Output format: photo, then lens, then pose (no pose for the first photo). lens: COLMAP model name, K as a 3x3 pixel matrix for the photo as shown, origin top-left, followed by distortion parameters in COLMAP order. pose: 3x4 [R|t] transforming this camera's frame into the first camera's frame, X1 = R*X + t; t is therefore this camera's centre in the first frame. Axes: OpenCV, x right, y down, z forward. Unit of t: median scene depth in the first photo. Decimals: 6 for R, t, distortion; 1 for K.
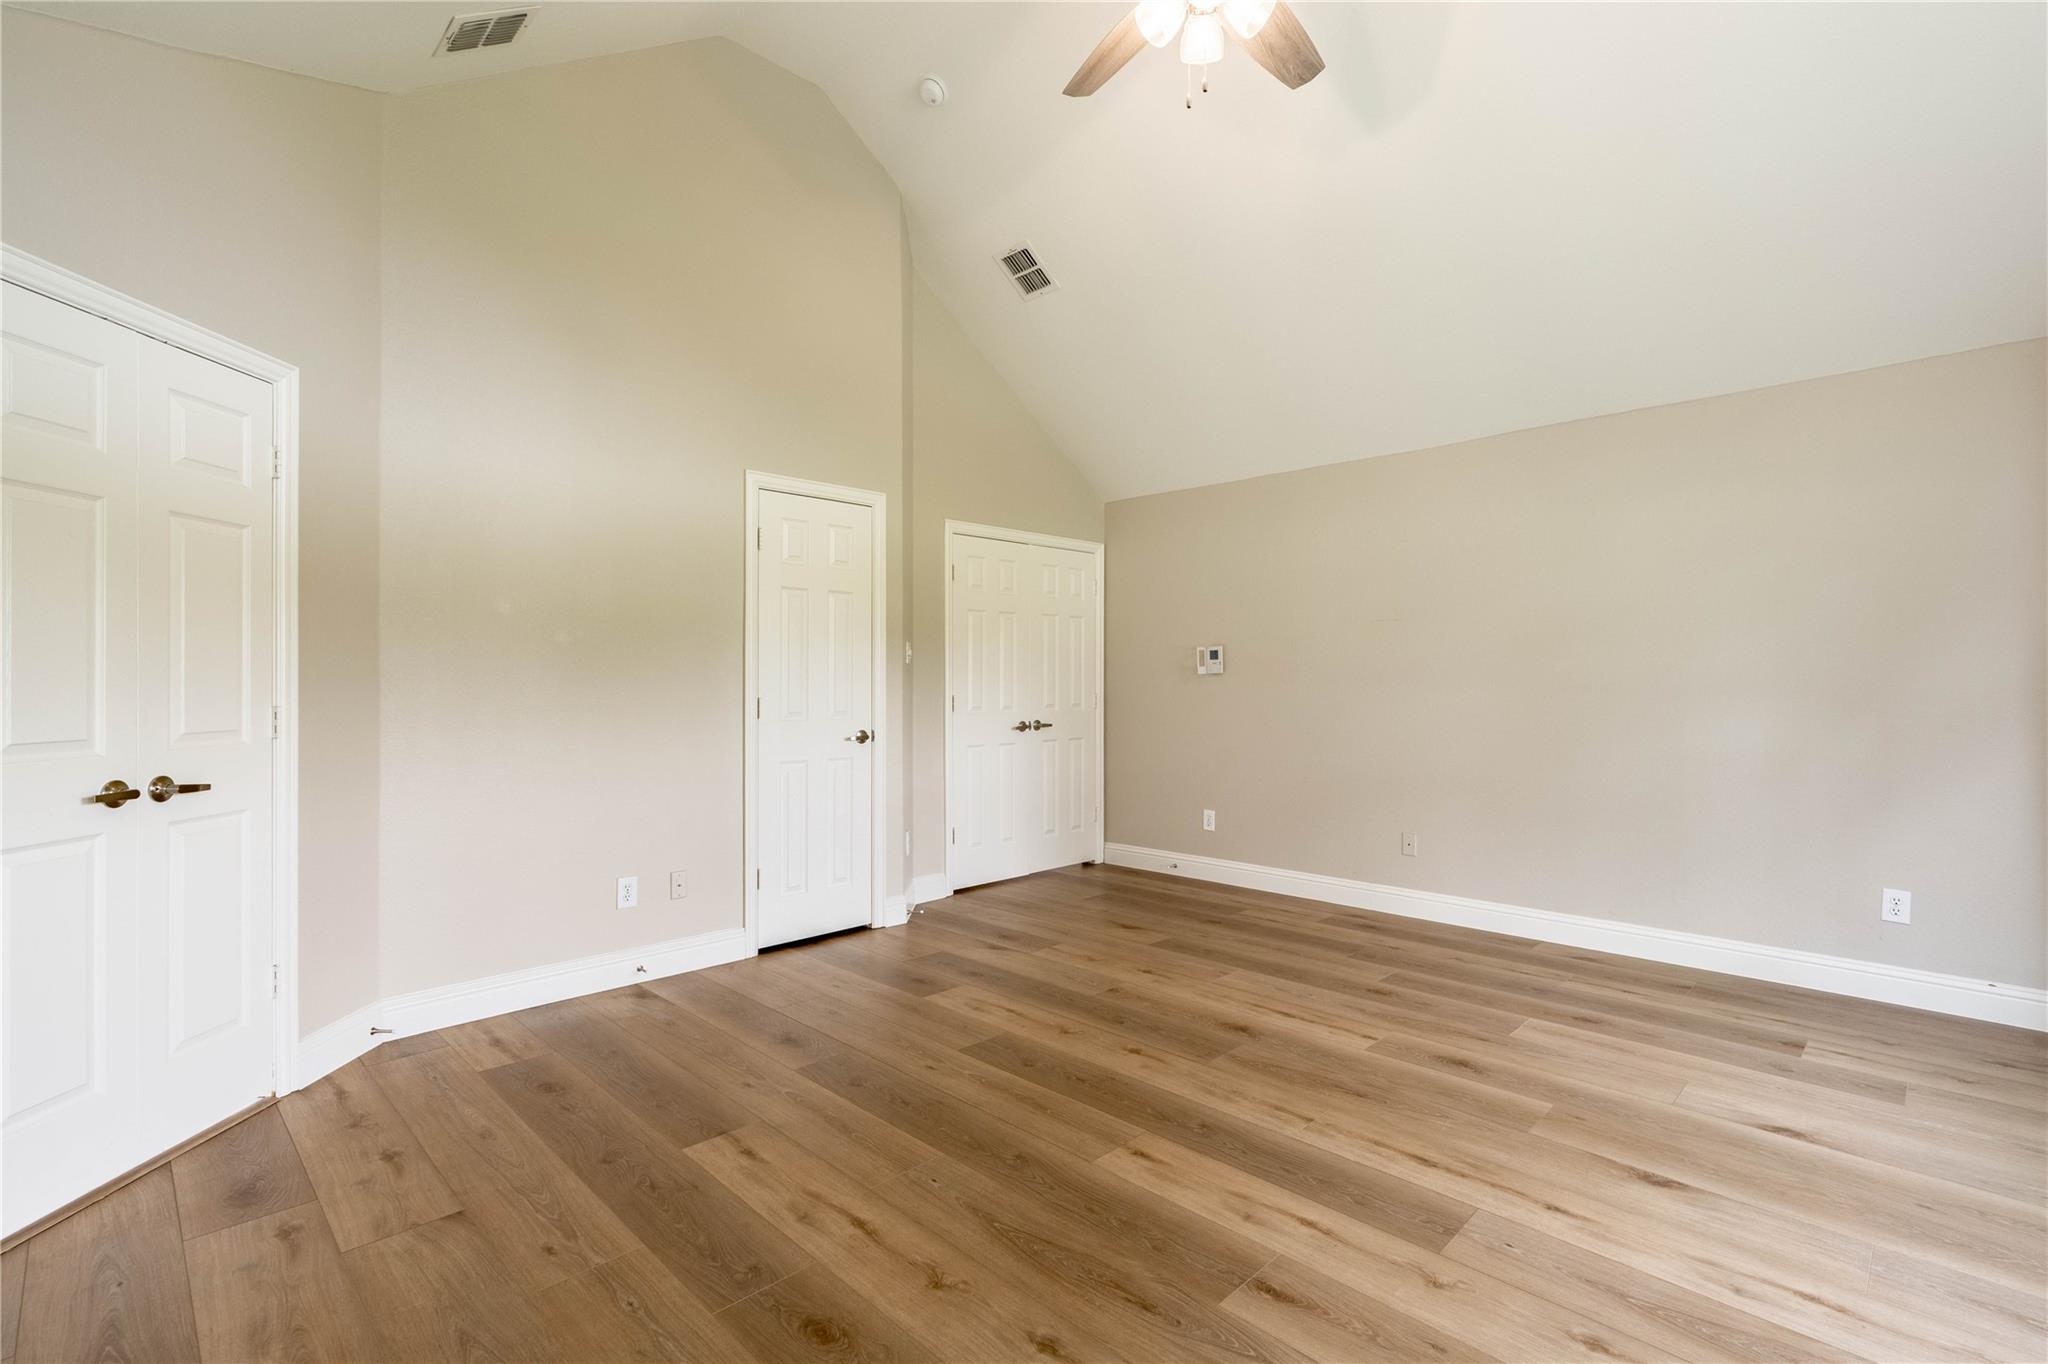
lens RADIAL K [[922.9, 0, 1024.4], [0, 922.9, 678.4], [0, 0, 1]] dist [0.001407, 0.000418]
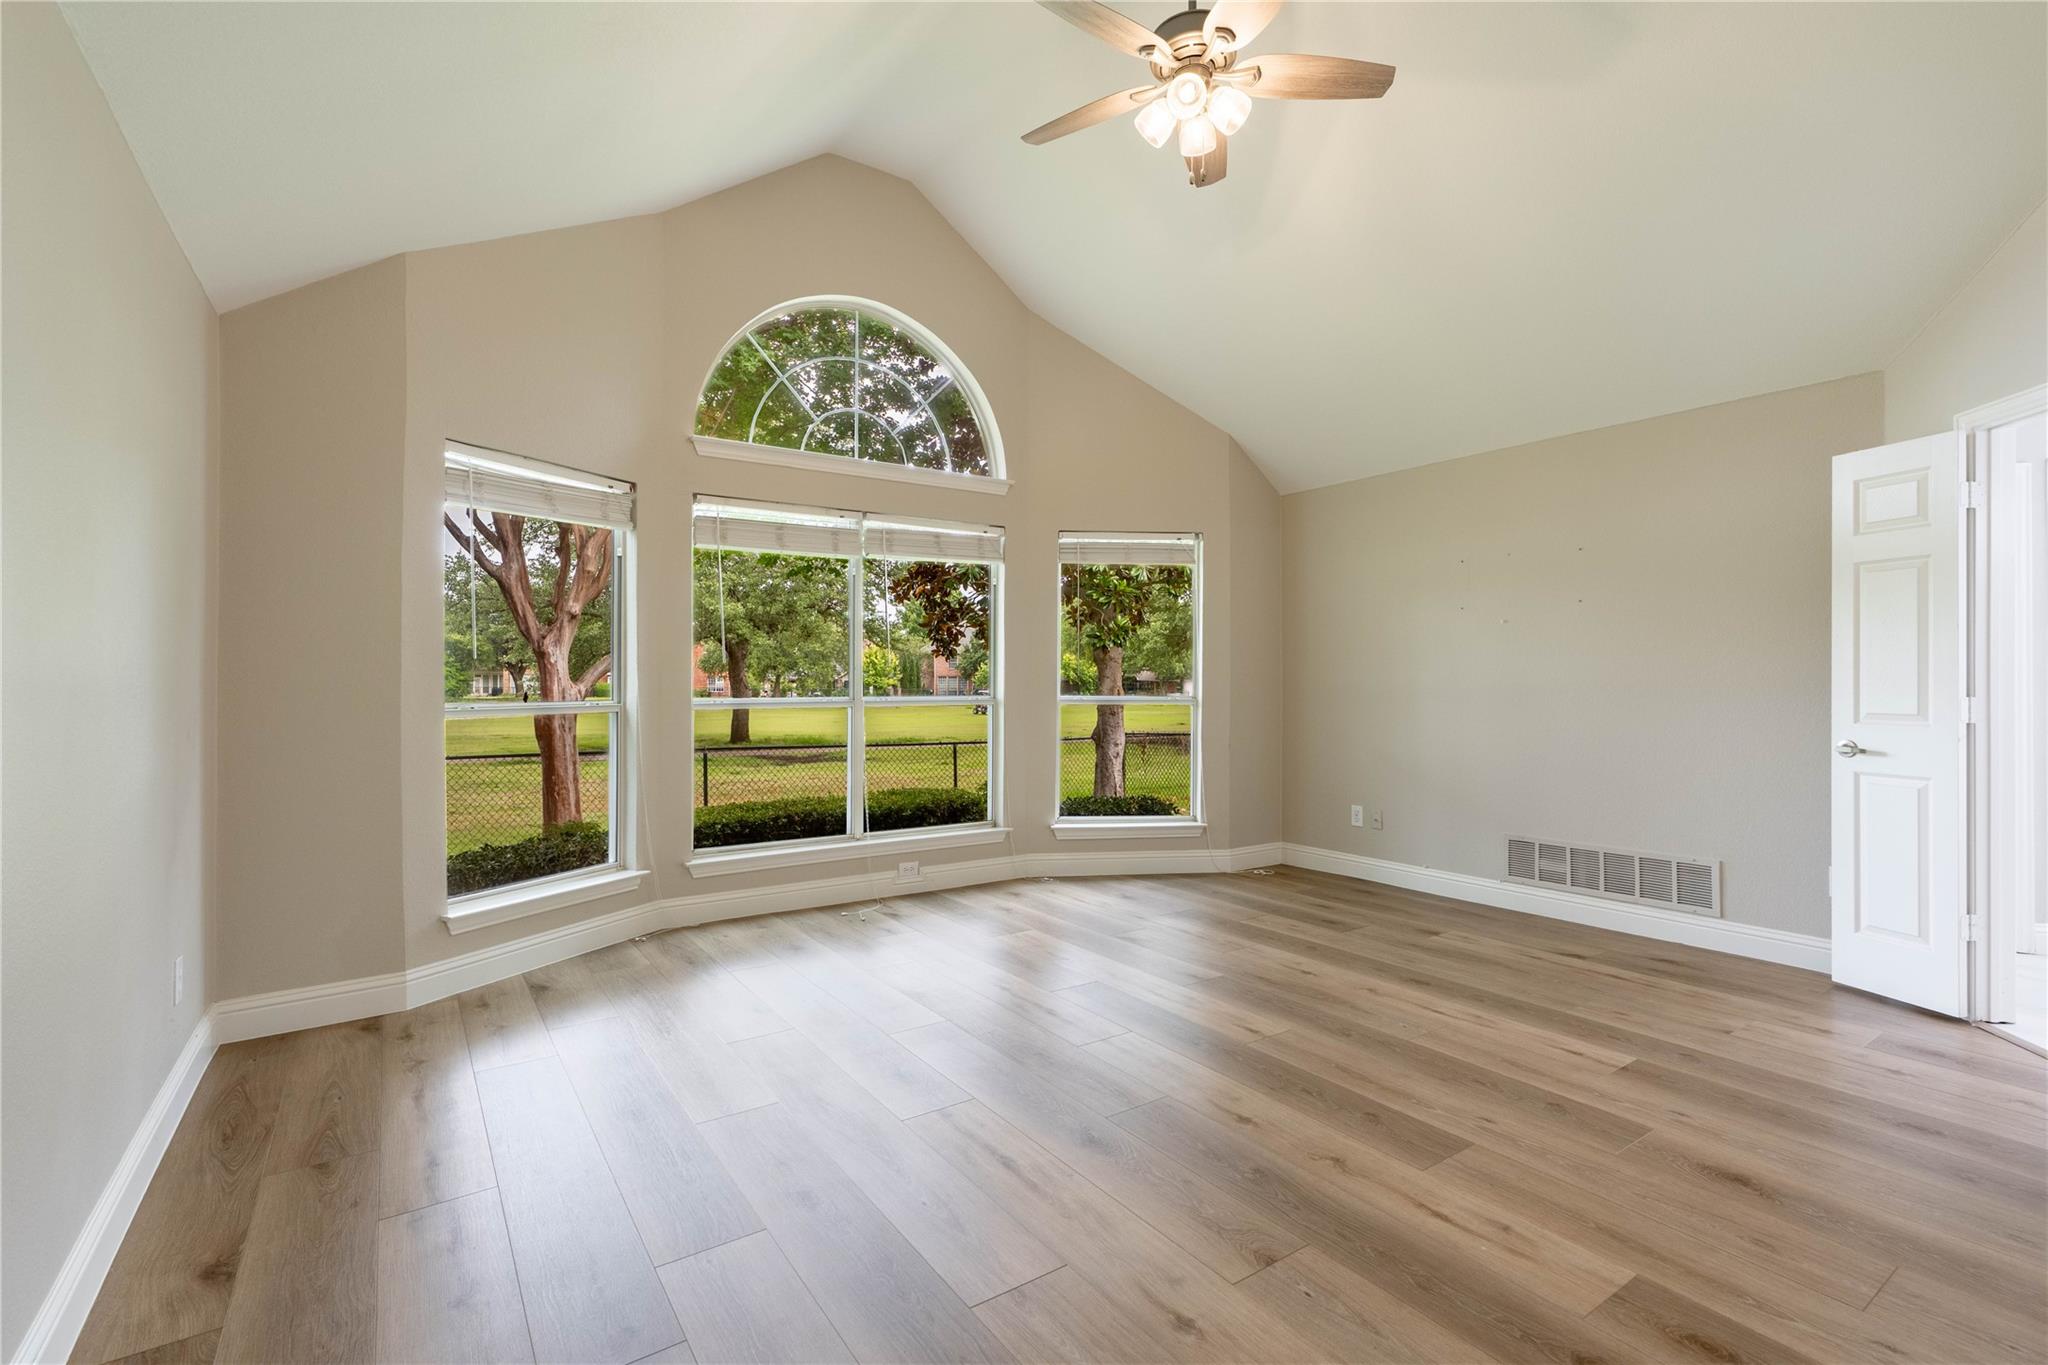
lens RADIAL K [[922.9, 0, 1024.2], [0, 922.9, 684.1], [0, 0, 1]] dist [0.001407, 0.000418]
pose [[-0.983410, -0.001222, 0.181395, 0.199000], [-0.000036, 0.999979, 0.006546, 0.005111], [-0.181399, 0.006431, -0.983389, 2.248303]]
